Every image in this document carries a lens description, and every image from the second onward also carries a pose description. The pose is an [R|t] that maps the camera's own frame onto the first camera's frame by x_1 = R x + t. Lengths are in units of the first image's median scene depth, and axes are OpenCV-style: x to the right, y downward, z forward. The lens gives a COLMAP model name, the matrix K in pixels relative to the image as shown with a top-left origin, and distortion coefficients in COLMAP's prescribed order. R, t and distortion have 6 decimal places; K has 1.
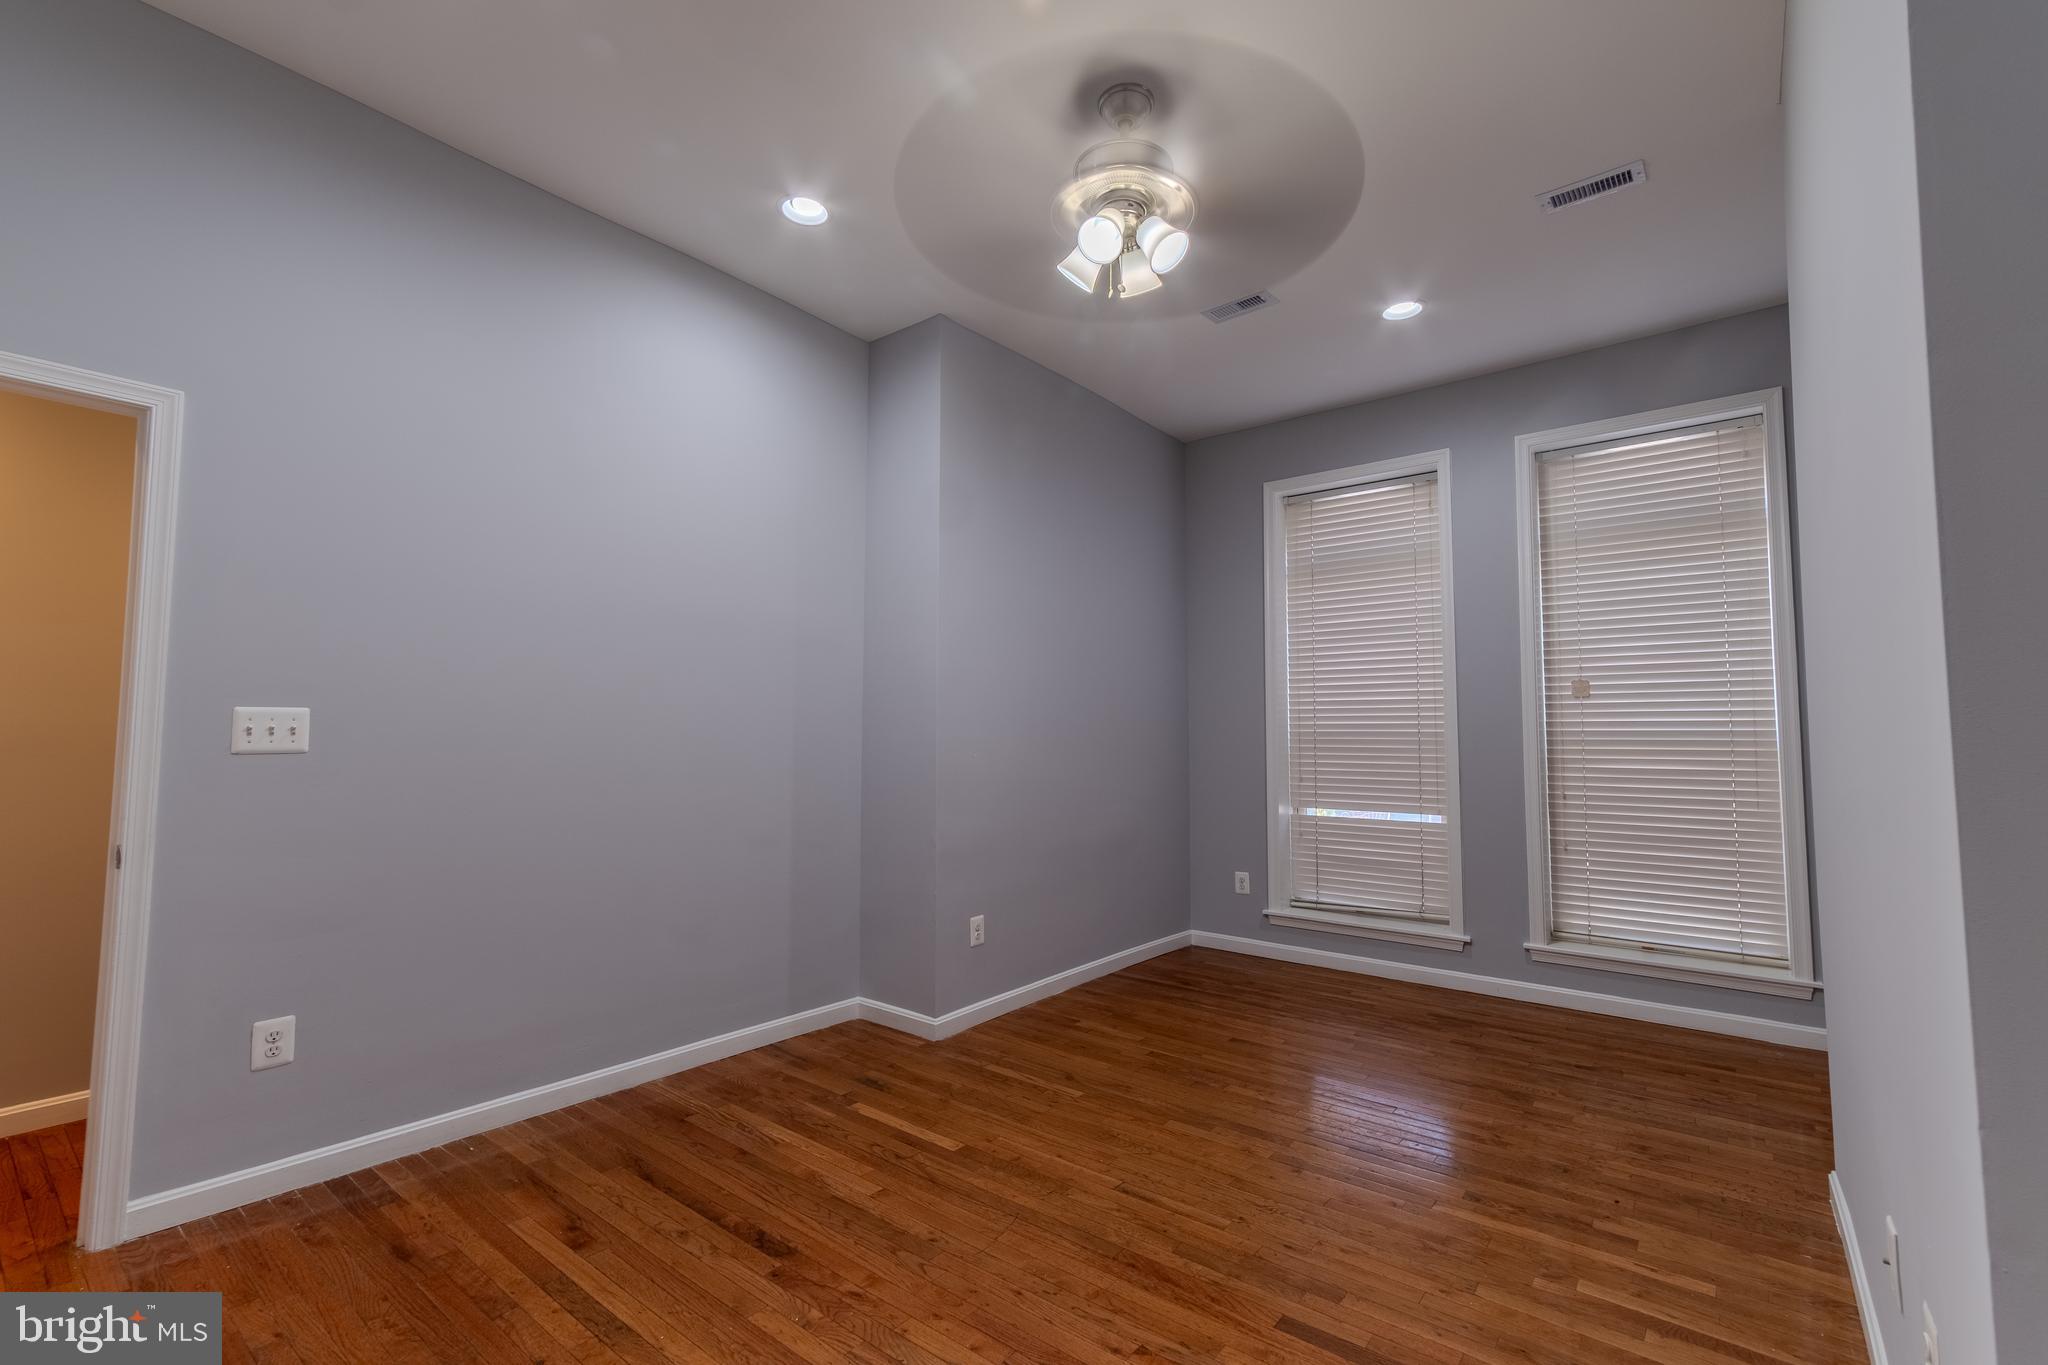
lens RADIAL K [[882.6, 0, 1015.4], [0, 882.6, 679.7], [0, 0, 1]] dist [0.008648, 0.000491]
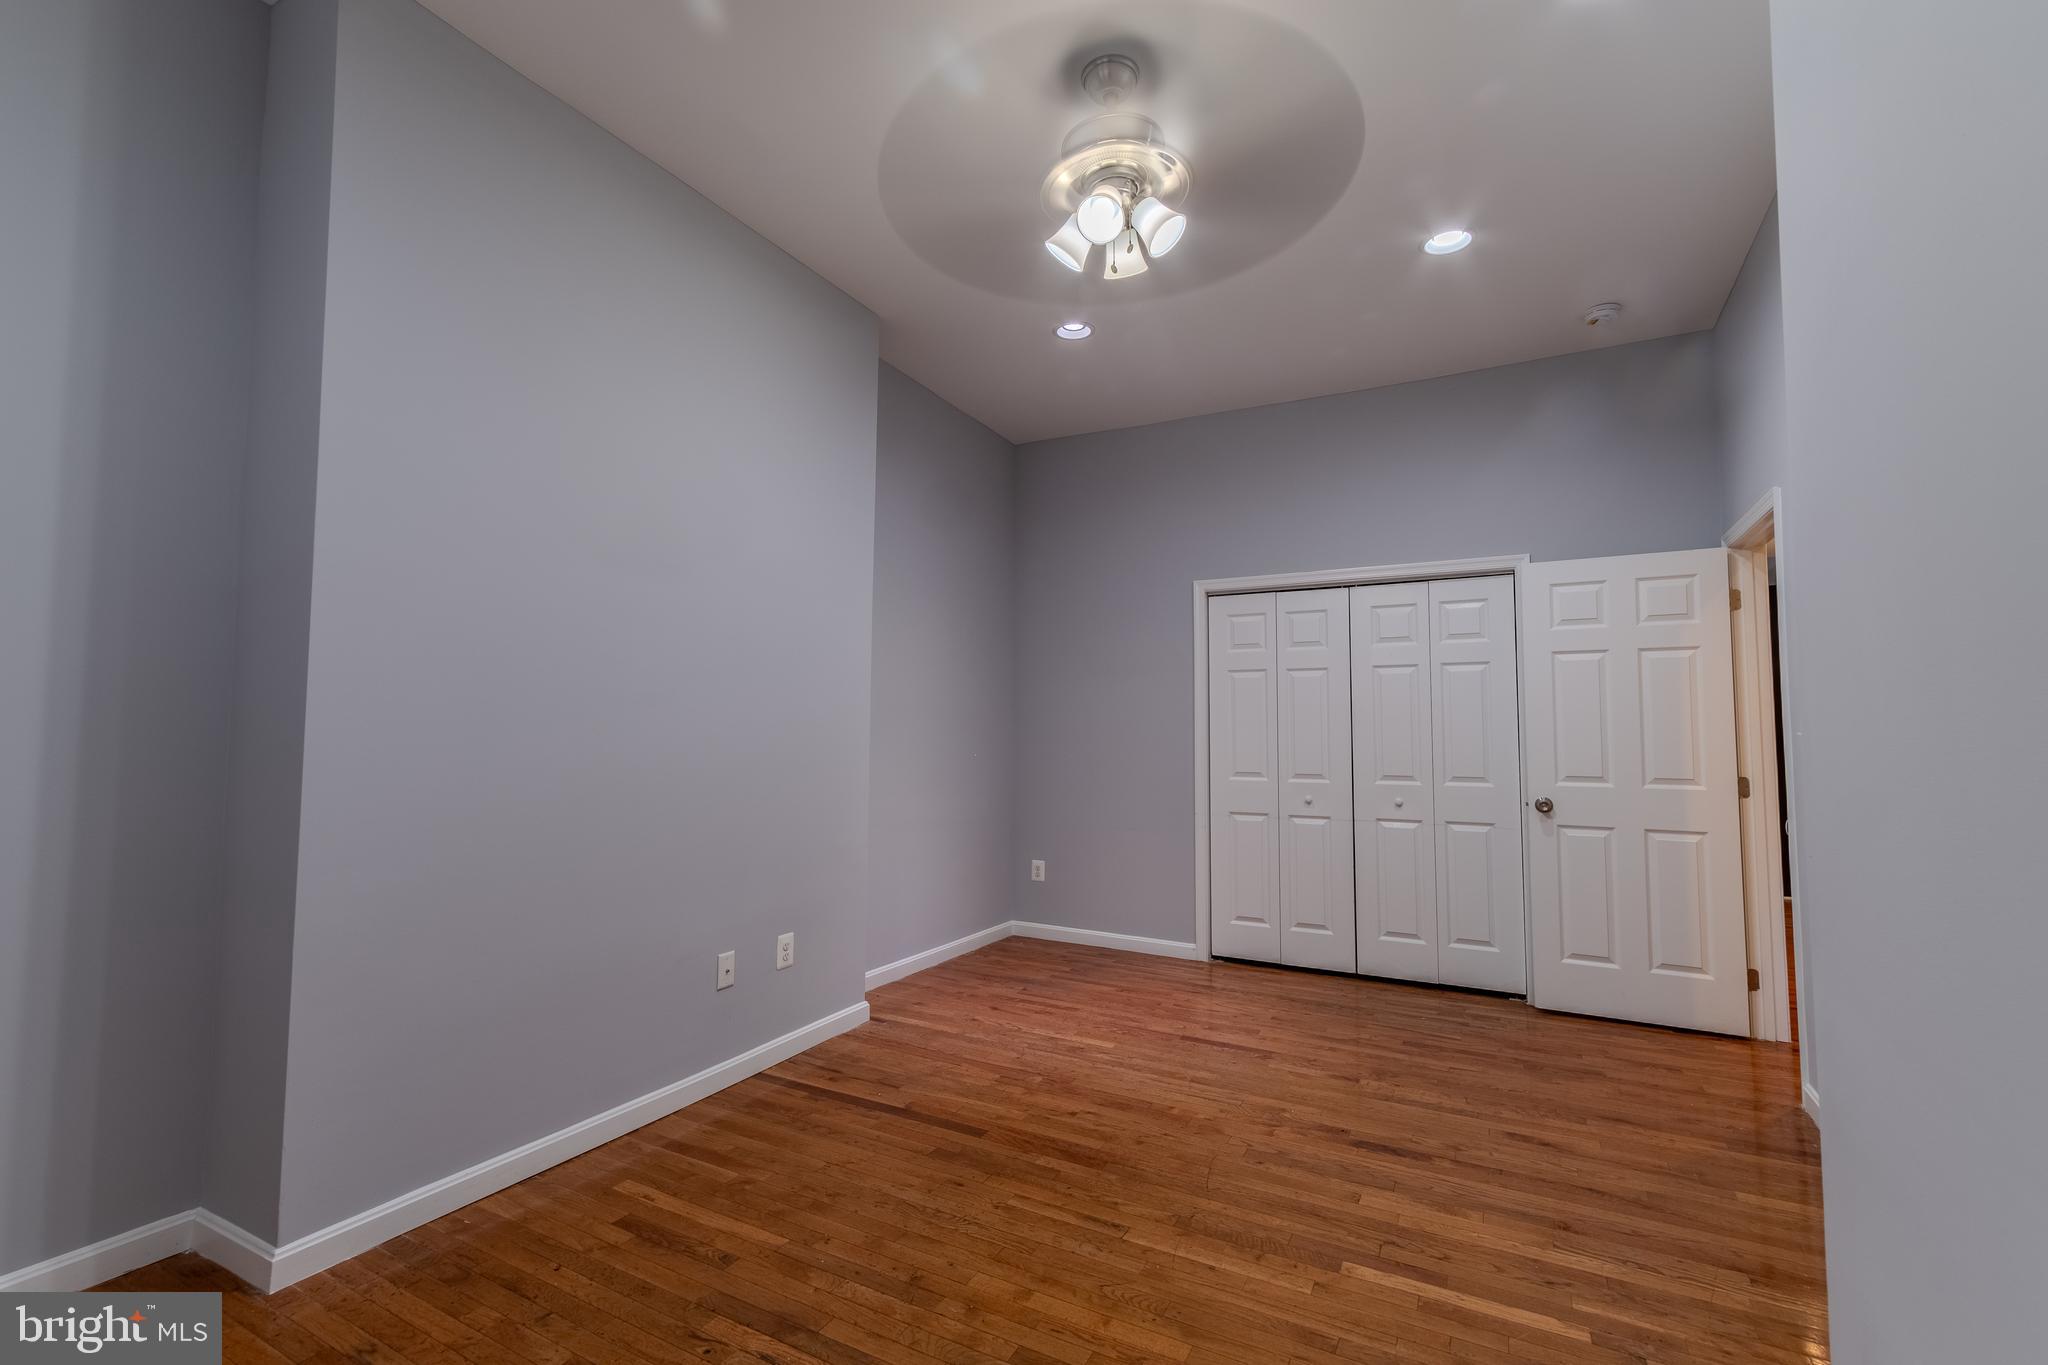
lens RADIAL K [[882.6, 0, 1015.4], [0, 882.6, 679.7], [0, 0, 1]] dist [0.008648, 0.000491]
pose [[-0.984489, -0.023552, -0.173859, 0.409092], [-0.000797, 0.991539, -0.129810, 0.138460], [0.175445, -0.127658, -0.976178, 1.995035]]
